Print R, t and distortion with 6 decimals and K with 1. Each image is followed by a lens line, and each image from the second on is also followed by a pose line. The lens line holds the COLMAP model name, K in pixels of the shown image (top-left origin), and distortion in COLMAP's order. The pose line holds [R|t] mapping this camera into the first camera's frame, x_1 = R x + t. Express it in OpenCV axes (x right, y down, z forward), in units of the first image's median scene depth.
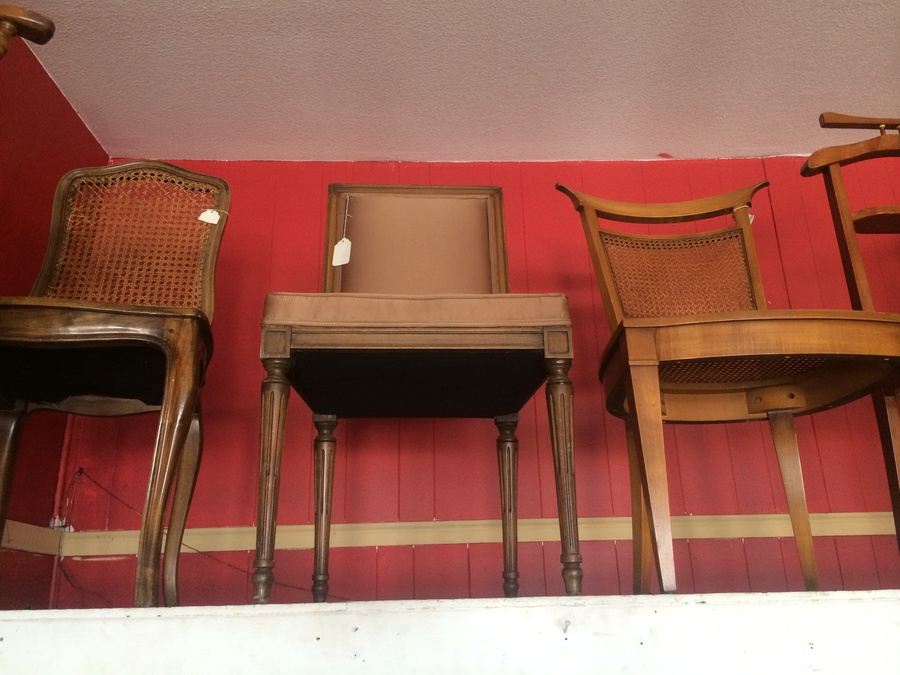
lens RADIAL K [[764.1, 0, 450.0], [0, 764.1, 337.5], [0, 0, 1]] dist [0.079485, -0.106469]
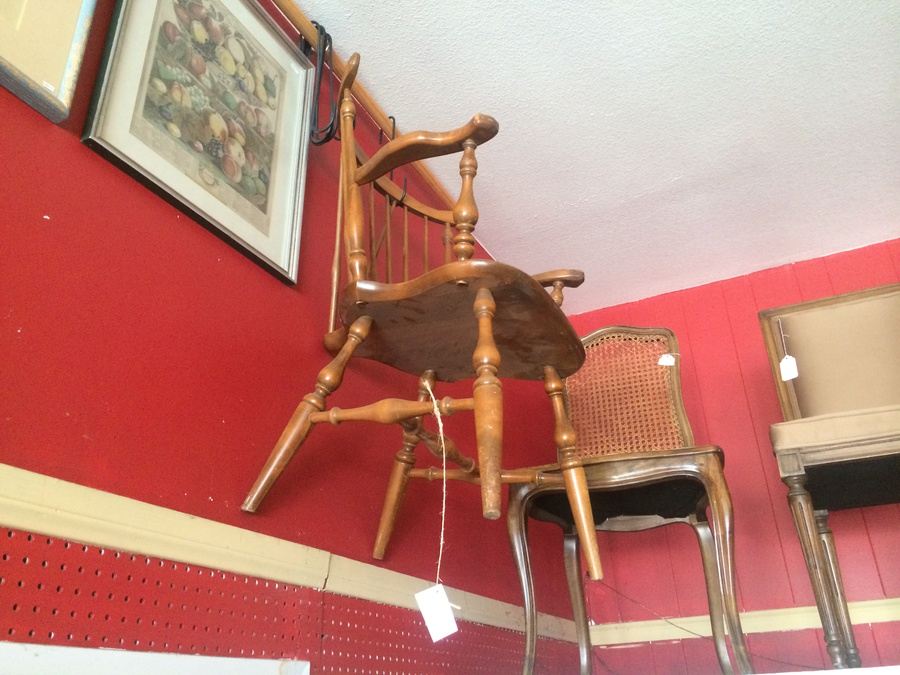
lens RADIAL K [[764.1, 0, 450.0], [0, 764.1, 337.5], [0, 0, 1]] dist [0.079485, -0.106469]
pose [[0.888696, -0.214785, -0.405077, -0.113807], [0.171446, 0.975069, -0.140878, -0.080485], [0.425236, 0.055749, 0.903364, -0.305244]]
